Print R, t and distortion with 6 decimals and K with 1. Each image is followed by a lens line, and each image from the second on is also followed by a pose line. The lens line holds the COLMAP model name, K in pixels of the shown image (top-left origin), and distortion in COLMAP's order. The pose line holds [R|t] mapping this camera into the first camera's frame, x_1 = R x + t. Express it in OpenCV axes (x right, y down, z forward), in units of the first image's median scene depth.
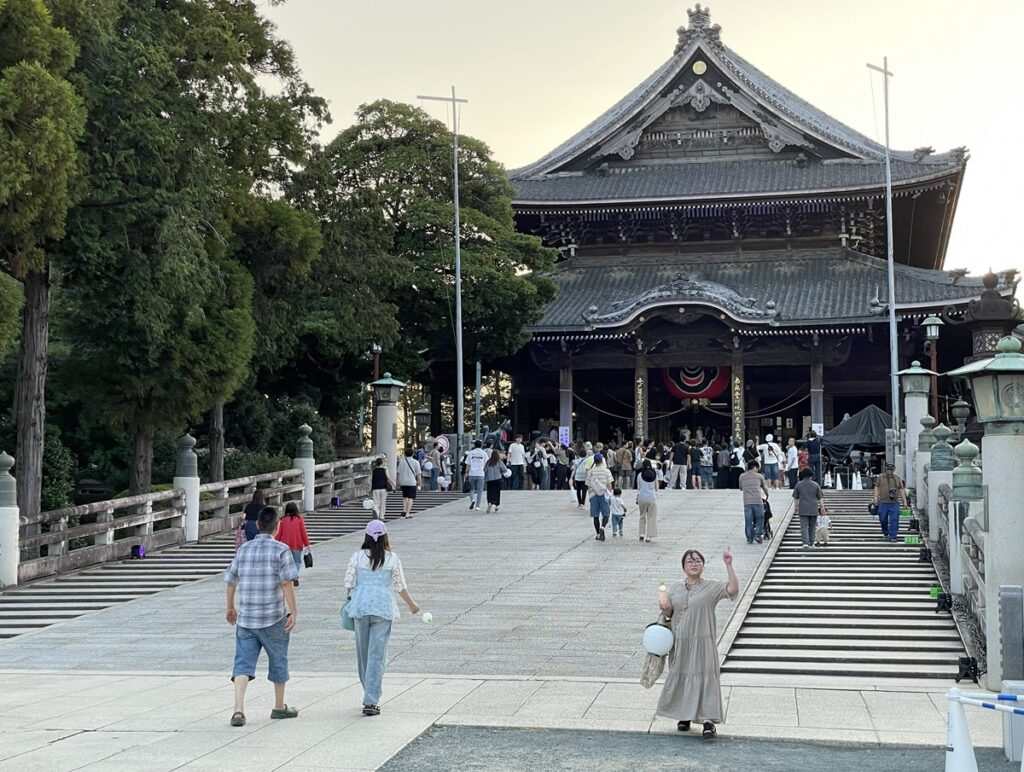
lens RADIAL K [[1621.0, 0, 537.4], [0, 1621.0, 375.5], [0, 0, 1]] dist [0.126185, 0.000000]
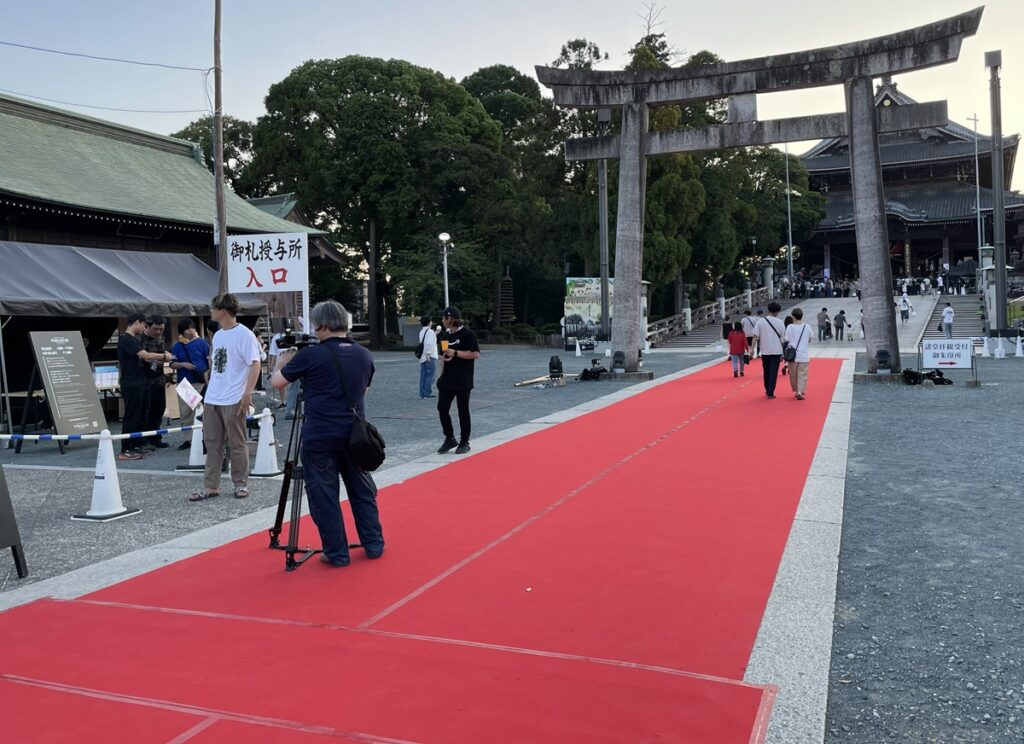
lens RADIAL K [[863.2, 0, 558.3], [0, 863.2, 312.6], [0, 0, 1]] dist [0.059245, -0.088782]
pose [[0.968651, -0.020433, -0.247585, -0.046793], [0.042290, 0.995628, 0.083286, -0.024787], [0.244801, -0.091146, 0.965280, -0.277173]]
